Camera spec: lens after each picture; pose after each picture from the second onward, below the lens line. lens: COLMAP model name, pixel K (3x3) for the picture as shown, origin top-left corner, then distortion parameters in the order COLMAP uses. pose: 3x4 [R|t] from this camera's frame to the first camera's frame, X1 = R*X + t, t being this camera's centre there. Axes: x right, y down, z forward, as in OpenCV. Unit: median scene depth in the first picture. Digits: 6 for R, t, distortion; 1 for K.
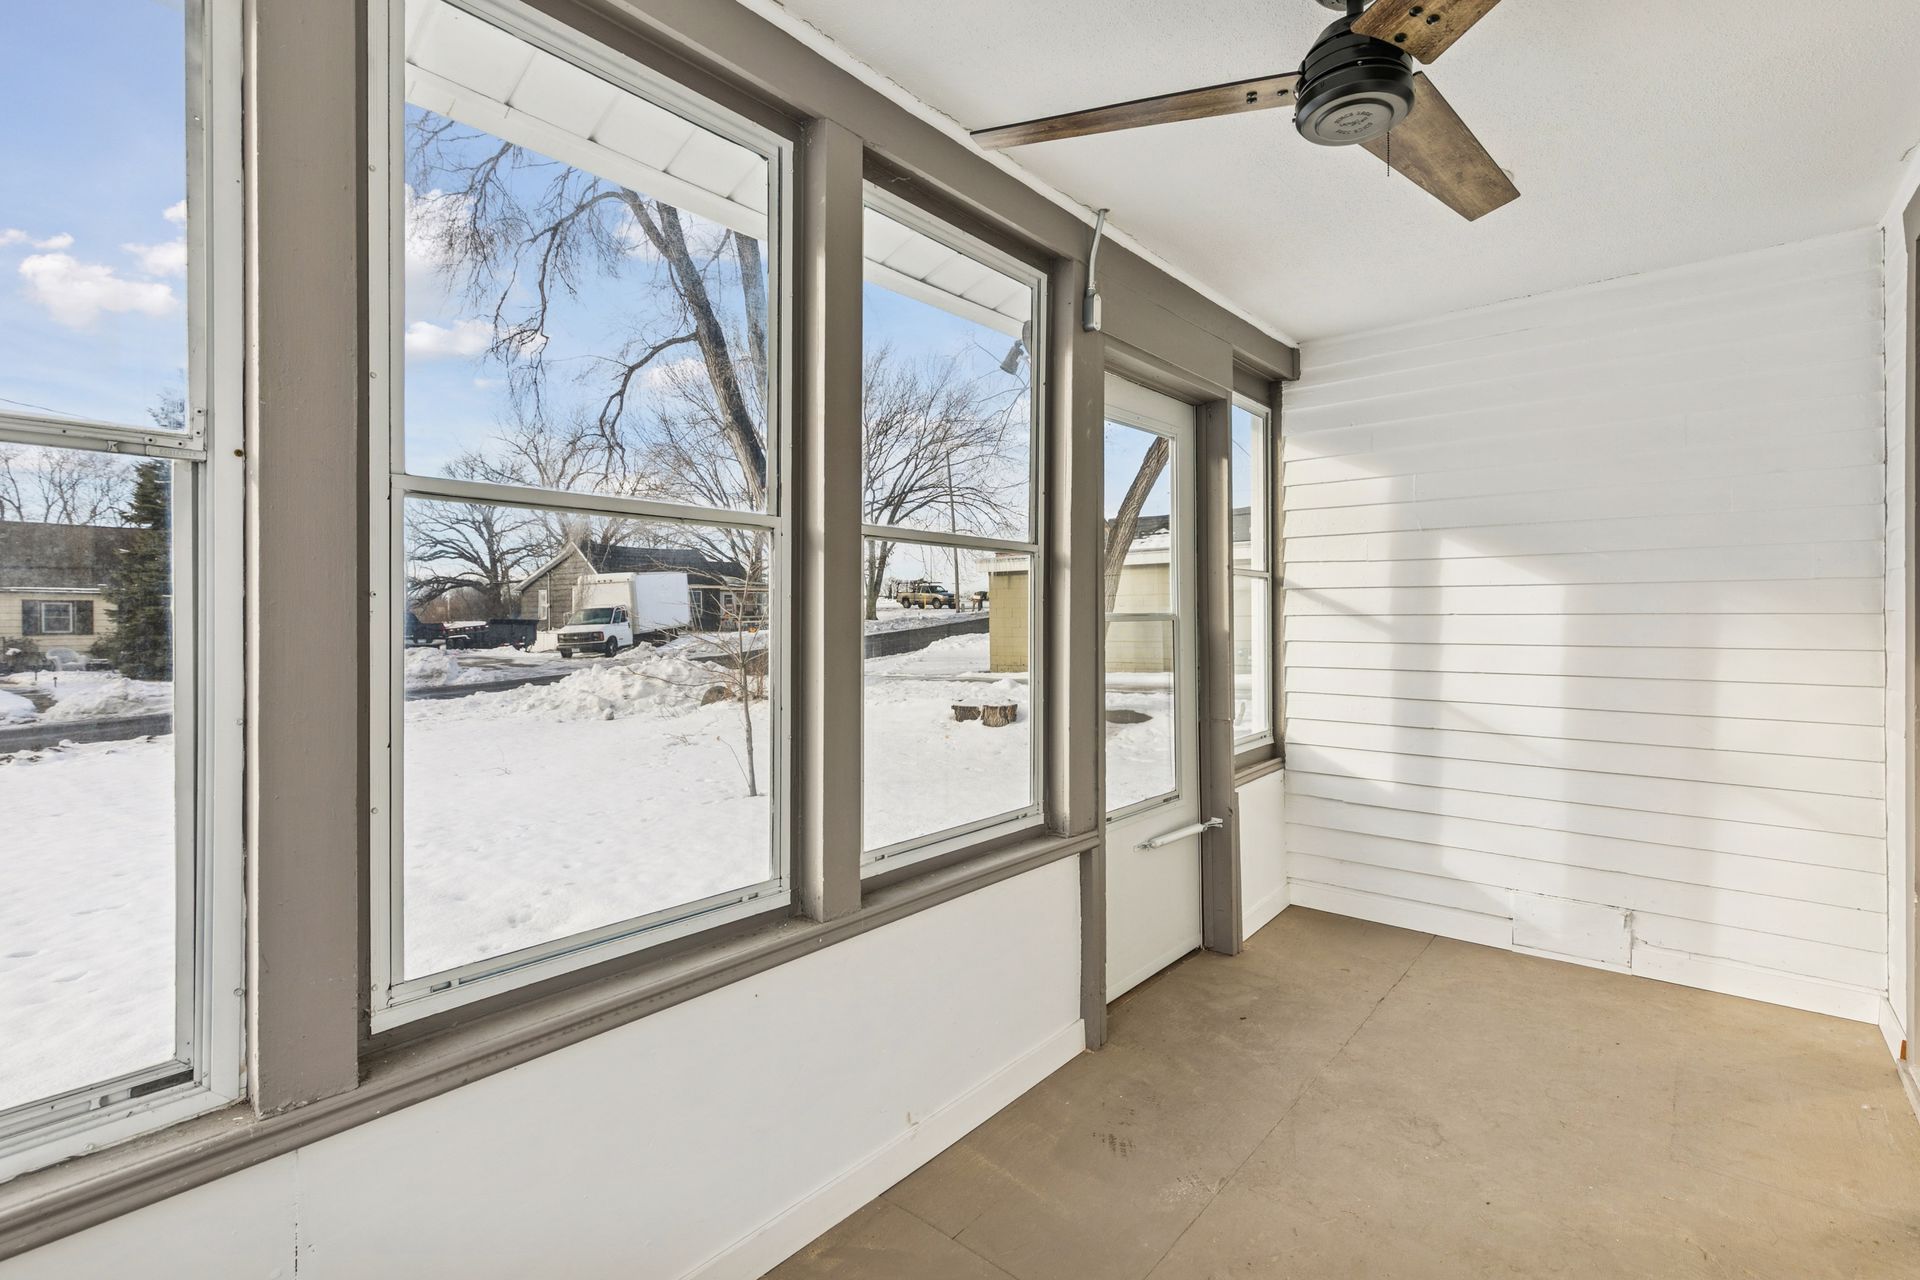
lens RADIAL K [[876.7, 0, 967.8], [0, 876.7, 627.2], [0, 0, 1]] dist [0.004752, -0.001989]
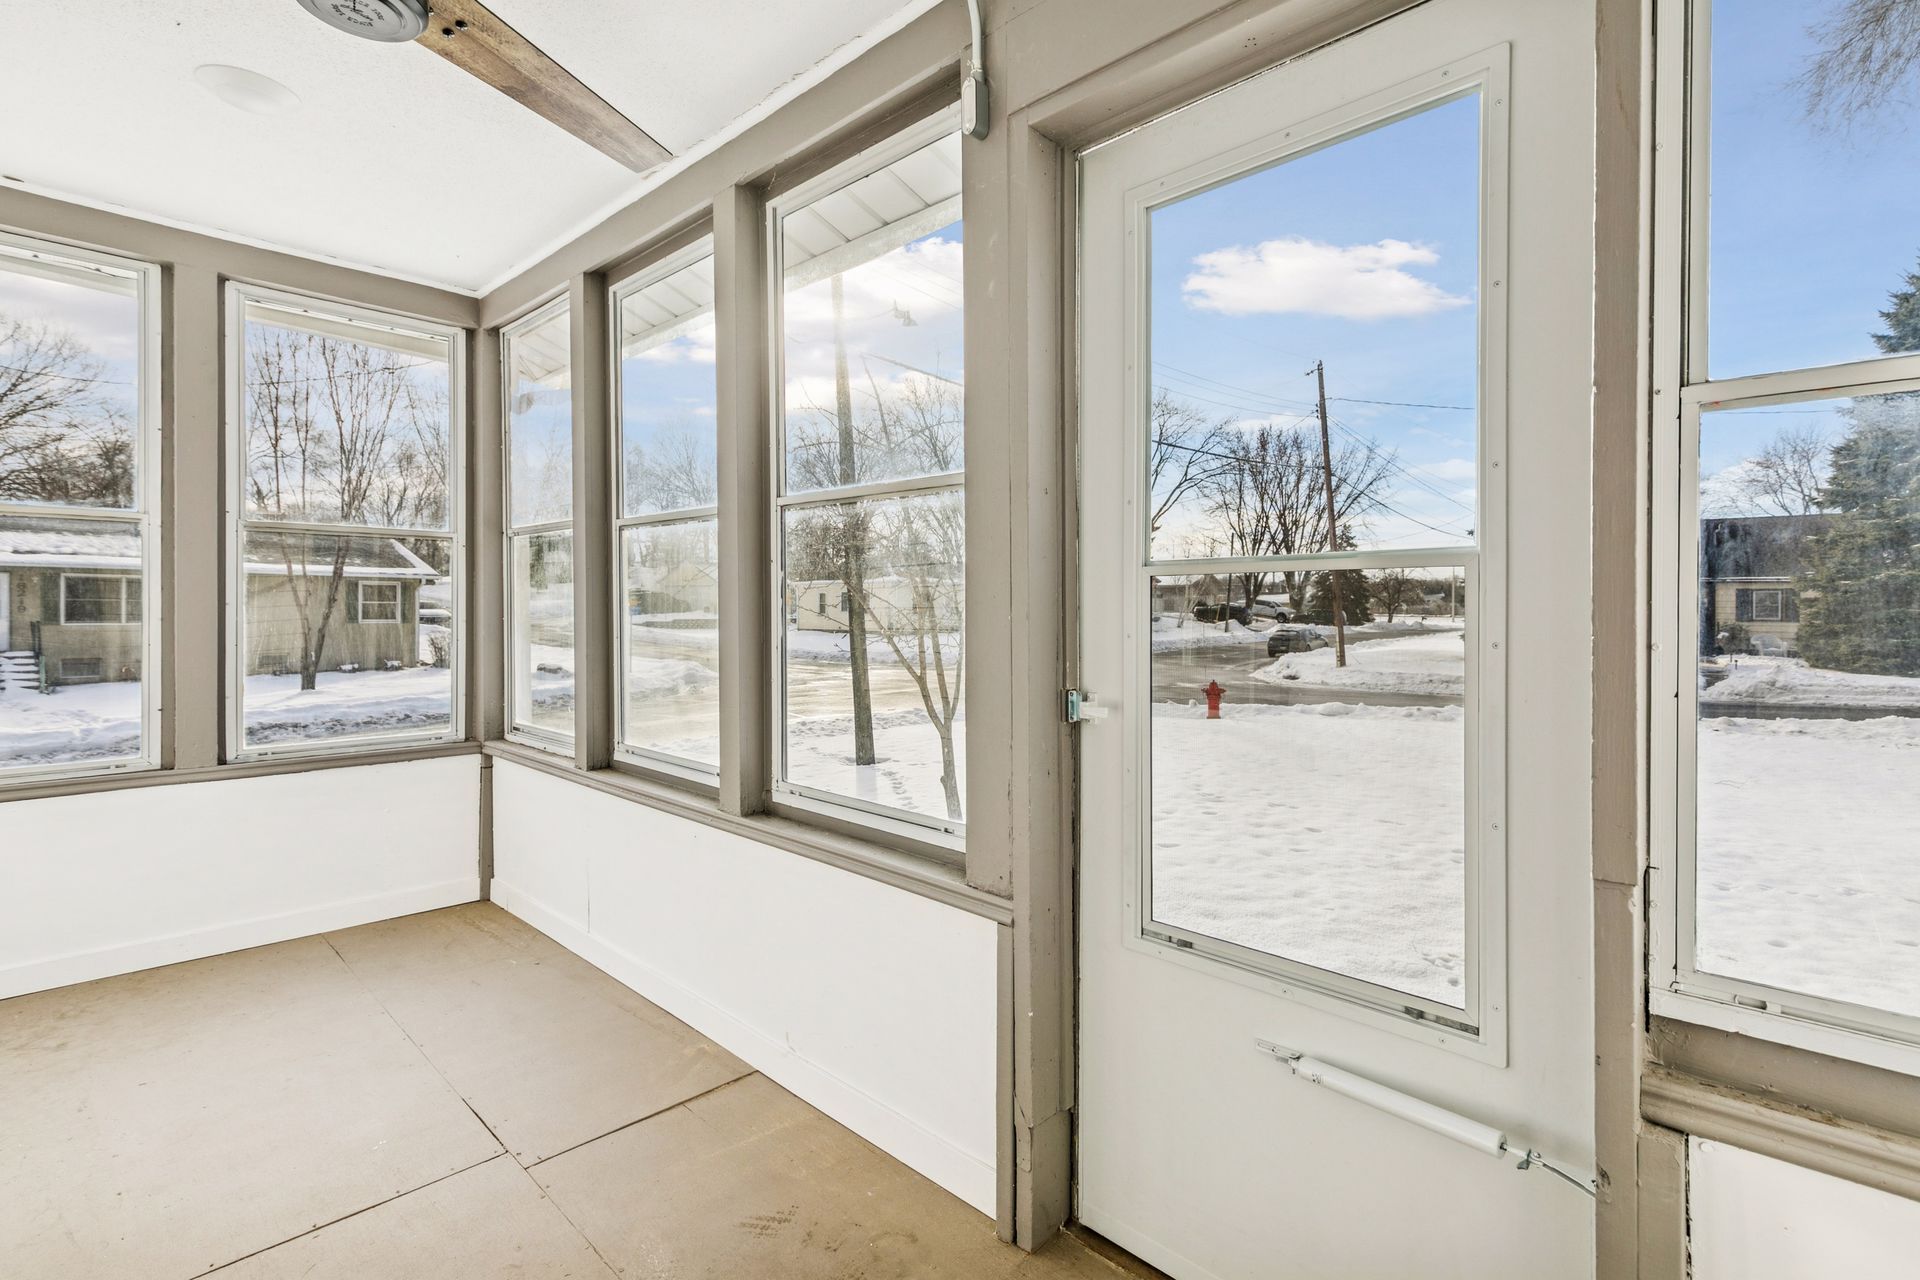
lens RADIAL K [[876.7, 0, 962.0], [0, 876.7, 620.2], [0, 0, 1]] dist [0.004752, -0.001989]
pose [[-0.060443, 0.018912, -0.997992, 0.084211], [-0.016130, 0.999671, 0.019921, 0.001773], [0.998041, 0.017301, -0.060118, 0.108129]]
